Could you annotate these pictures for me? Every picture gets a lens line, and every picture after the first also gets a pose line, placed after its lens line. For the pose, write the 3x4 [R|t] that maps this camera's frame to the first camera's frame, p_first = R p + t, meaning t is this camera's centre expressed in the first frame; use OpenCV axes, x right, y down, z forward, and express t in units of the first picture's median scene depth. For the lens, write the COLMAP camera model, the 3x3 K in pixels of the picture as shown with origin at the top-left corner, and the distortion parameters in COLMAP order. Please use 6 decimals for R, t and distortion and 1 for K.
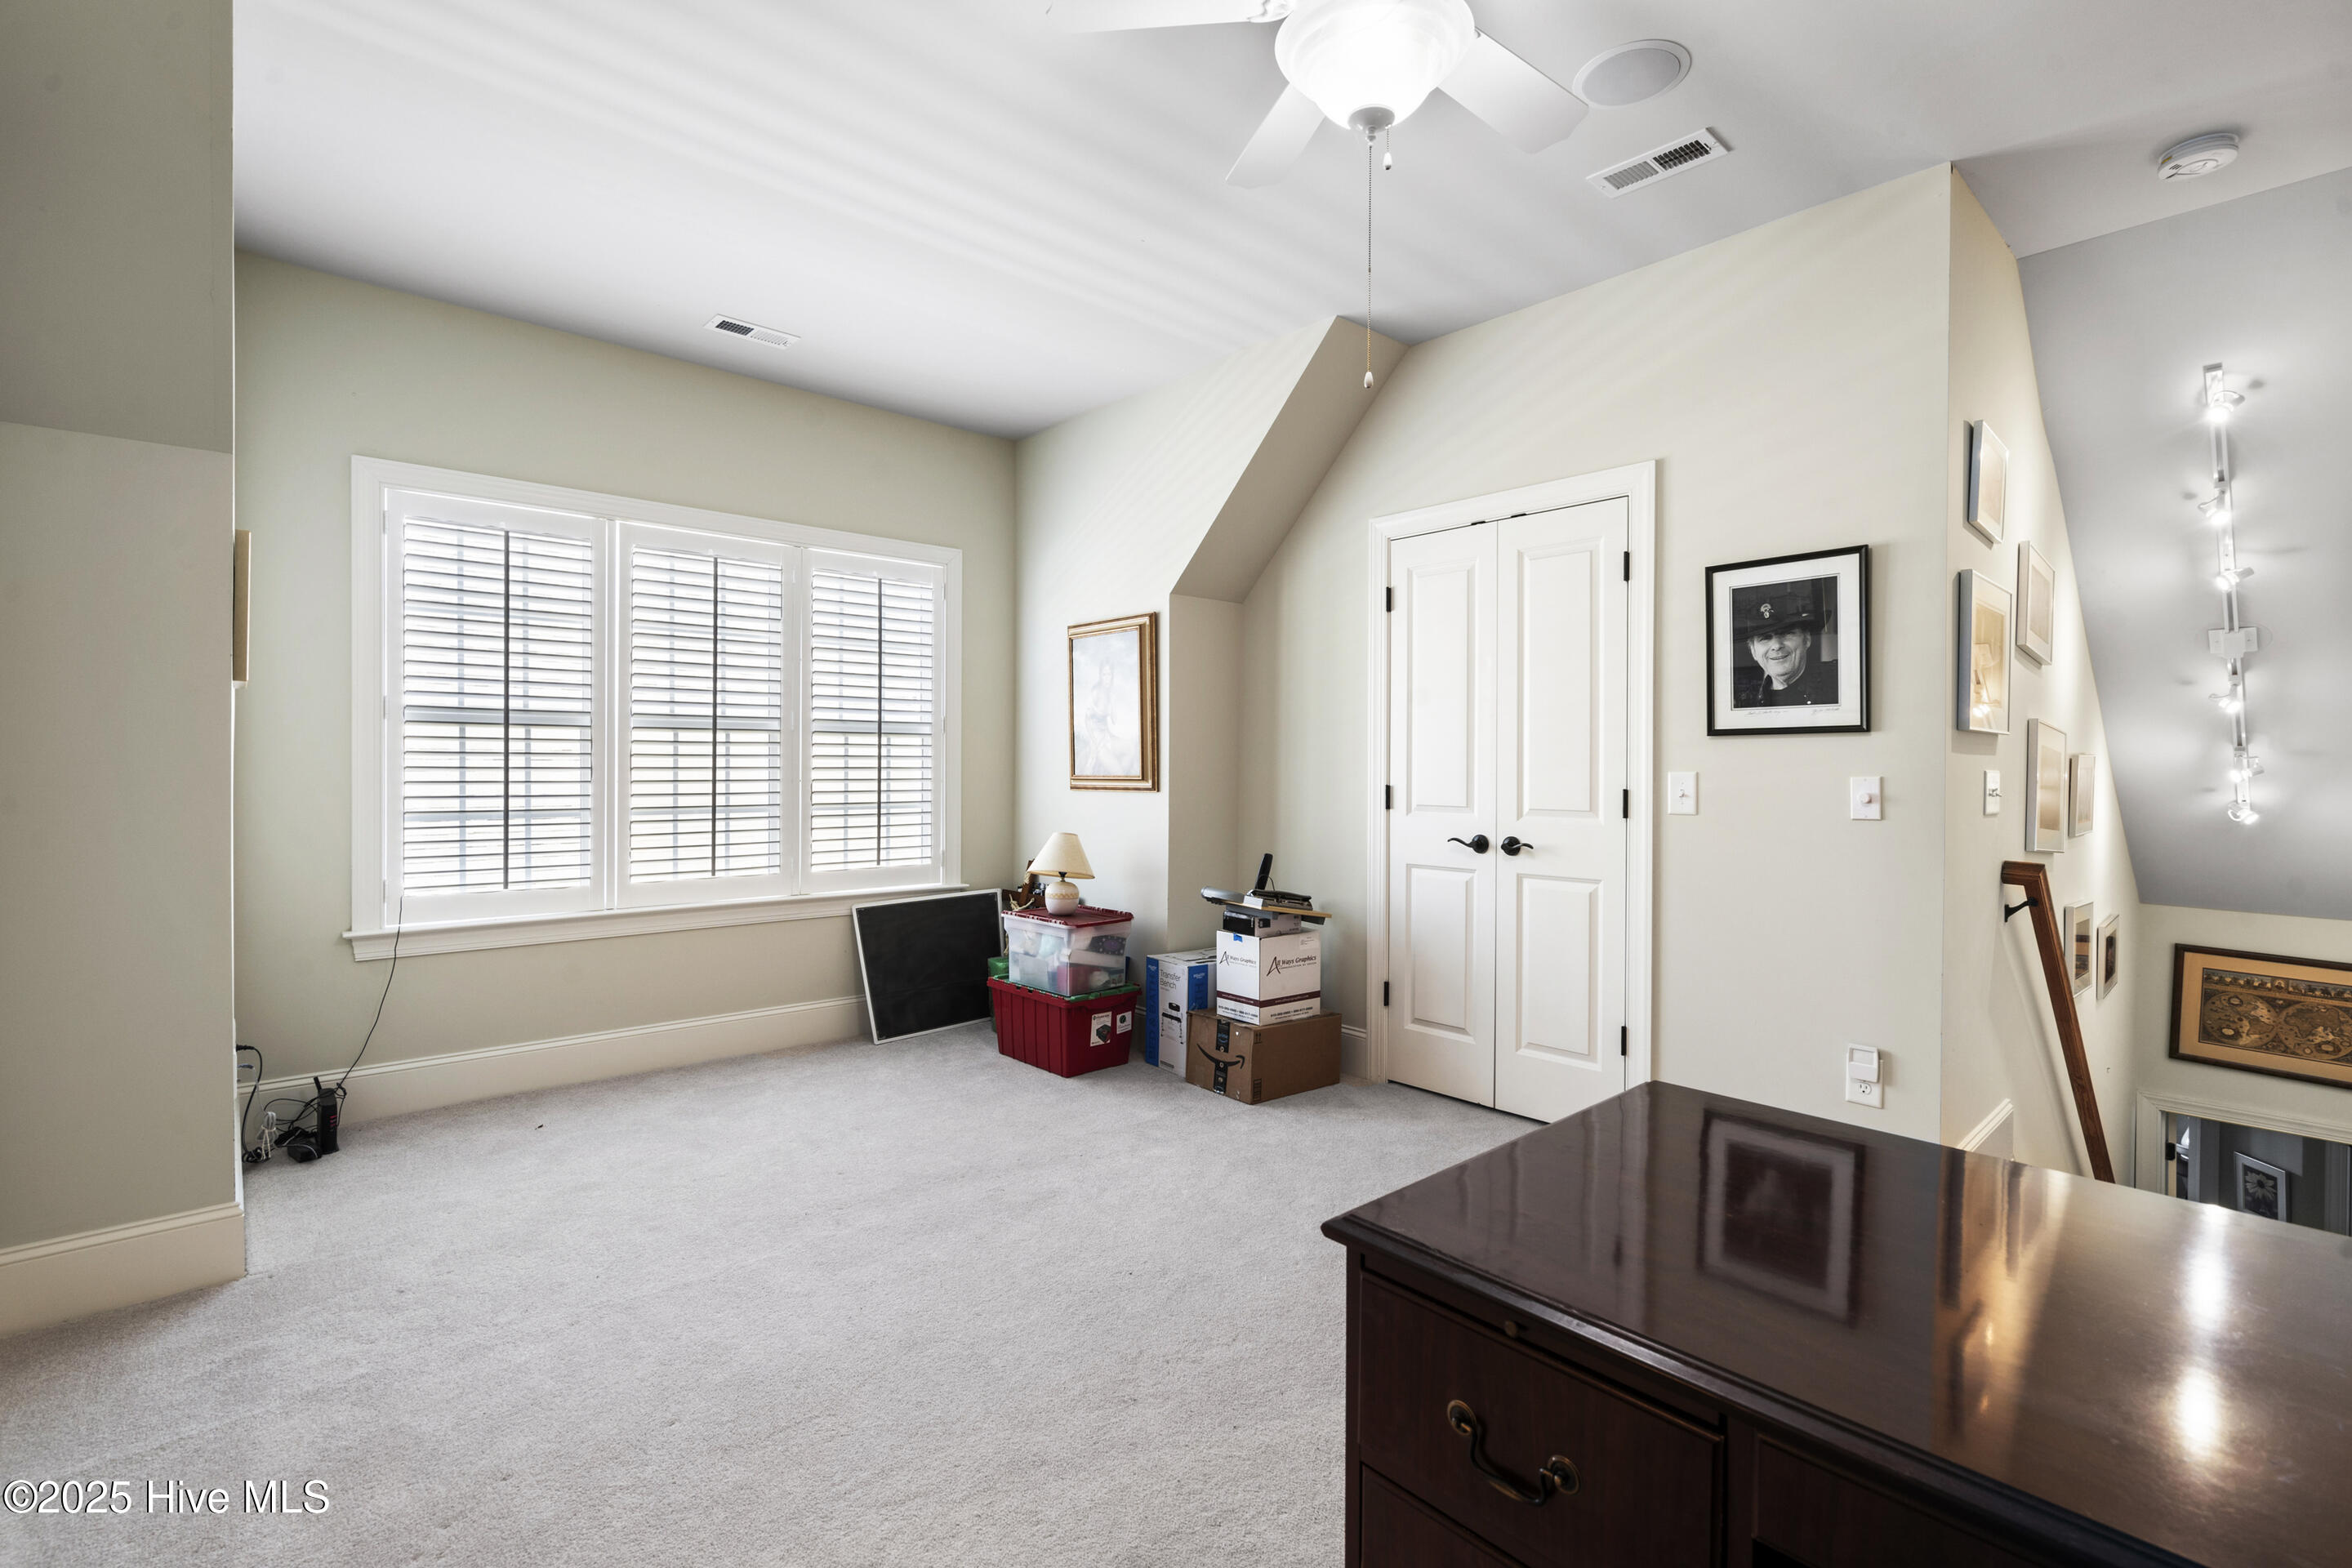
lens RADIAL K [[1071.7, 0, 1160.7], [0, 1071.7, 779.3], [0, 0, 1]] dist [0.000903, 0.000956]
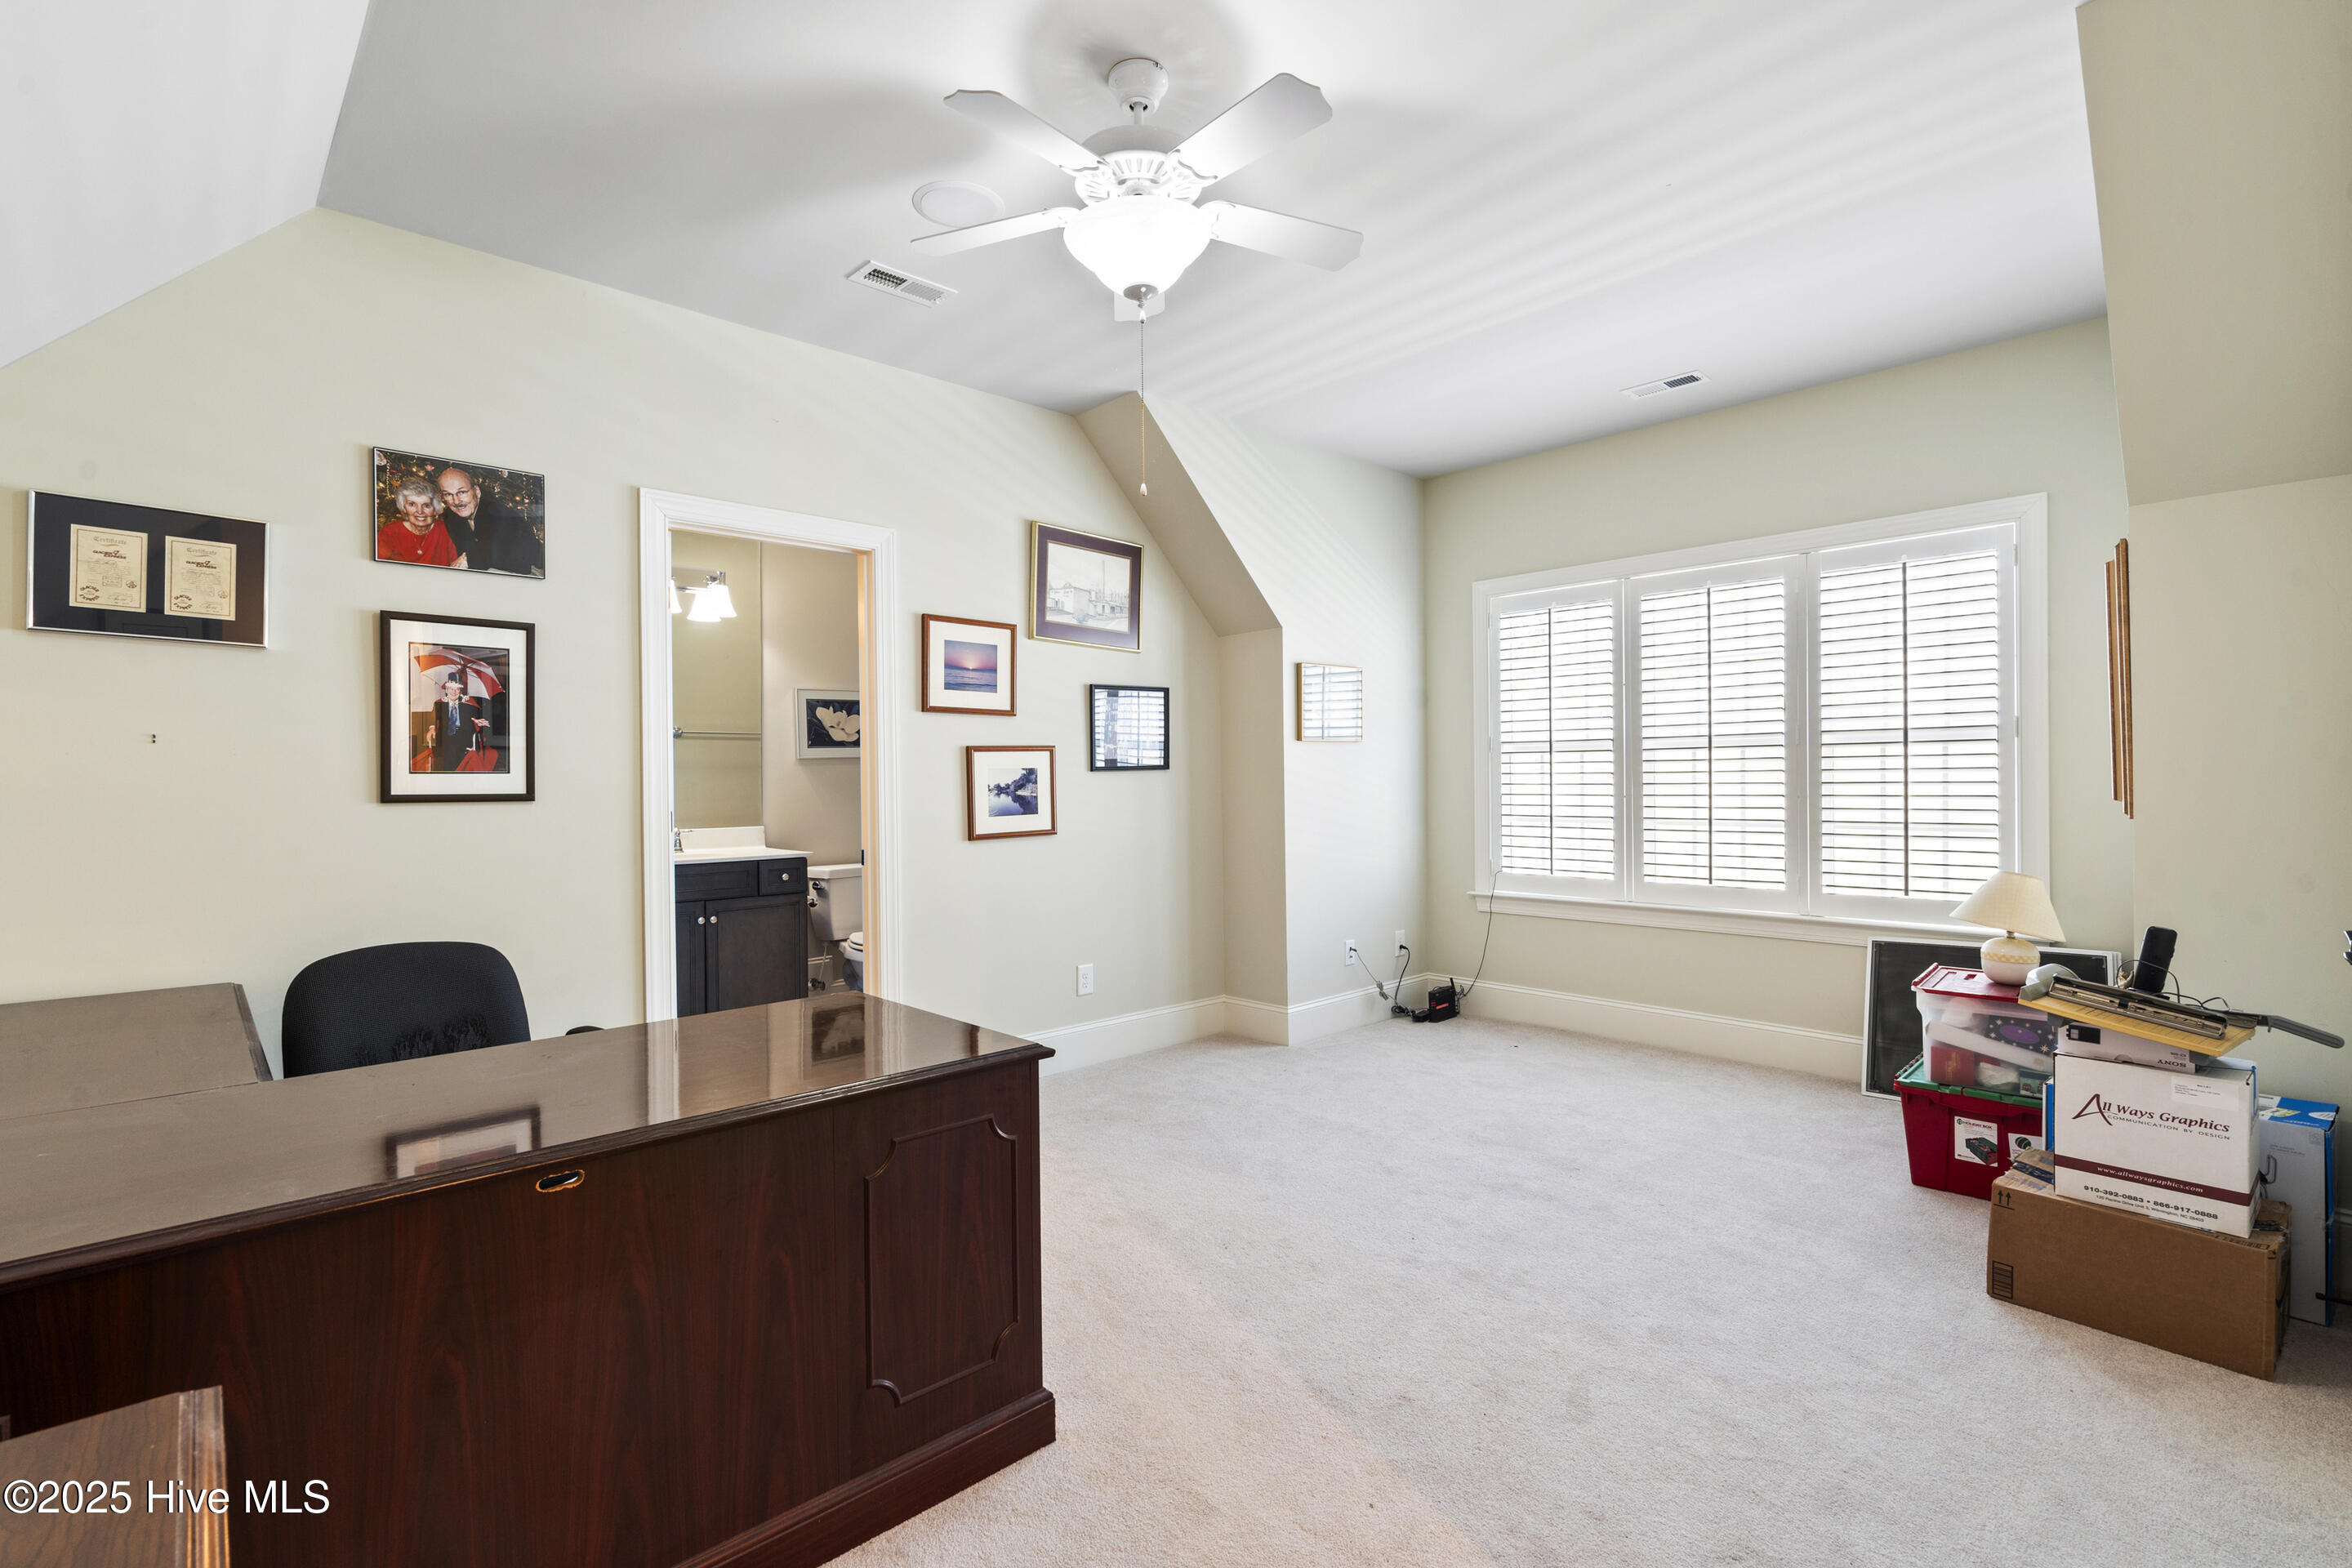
lens RADIAL K [[1071.7, 0, 1160.0], [0, 1071.7, 781.1], [0, 0, 1]] dist [0.000903, 0.000956]
pose [[0.032598, -0.001978, -0.999467, 0.676256], [-0.003396, 0.999992, -0.002089, -0.009124], [0.999463, 0.003462, 0.032592, 0.433021]]
